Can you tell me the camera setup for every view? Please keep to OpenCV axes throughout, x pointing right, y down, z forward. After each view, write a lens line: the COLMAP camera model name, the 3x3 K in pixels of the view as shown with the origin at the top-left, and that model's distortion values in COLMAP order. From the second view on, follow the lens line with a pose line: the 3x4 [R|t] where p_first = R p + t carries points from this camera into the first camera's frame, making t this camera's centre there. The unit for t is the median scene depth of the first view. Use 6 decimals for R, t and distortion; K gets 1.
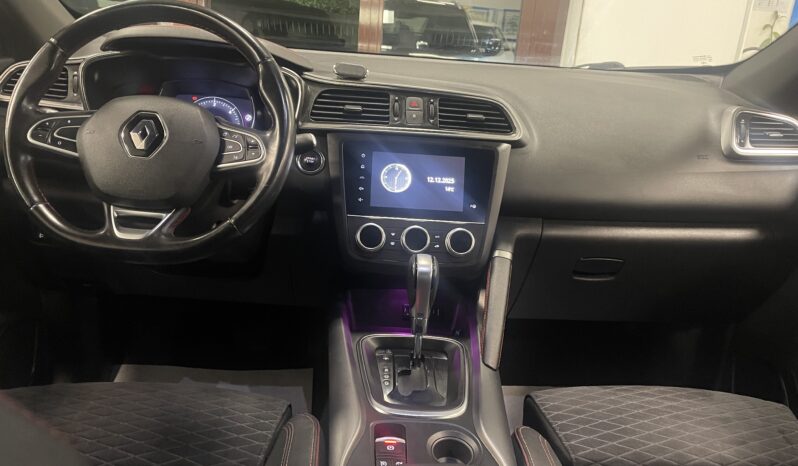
lens RADIAL K [[610.3, 0, 397.6], [0, 610.3, 233.1], [0, 0, 1]] dist [0.051468, -0.050117]
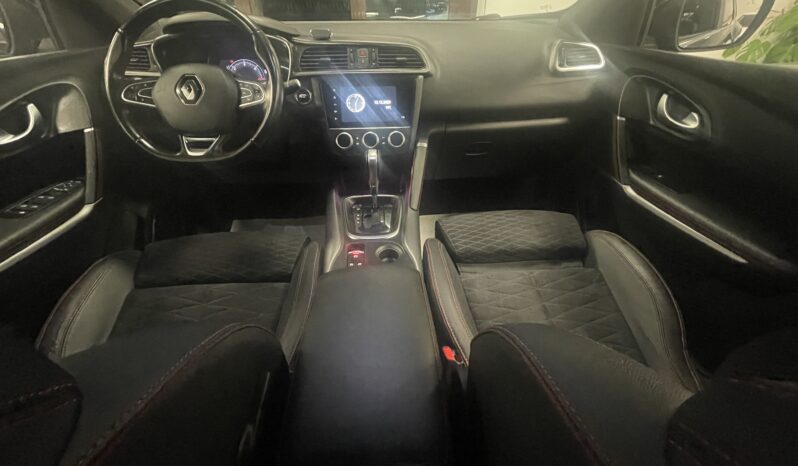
lens RADIAL K [[326.7, 0, 402.0], [0, 326.7, 234.3], [0, 0, 1]] dist [-0.006334, 0.000646]
pose [[0.996491, -0.083651, -0.002804, 0.100051], [0.080677, 0.951059, 0.298293, -0.004928], [-0.022286, -0.297473, 0.954470, 0.033104]]
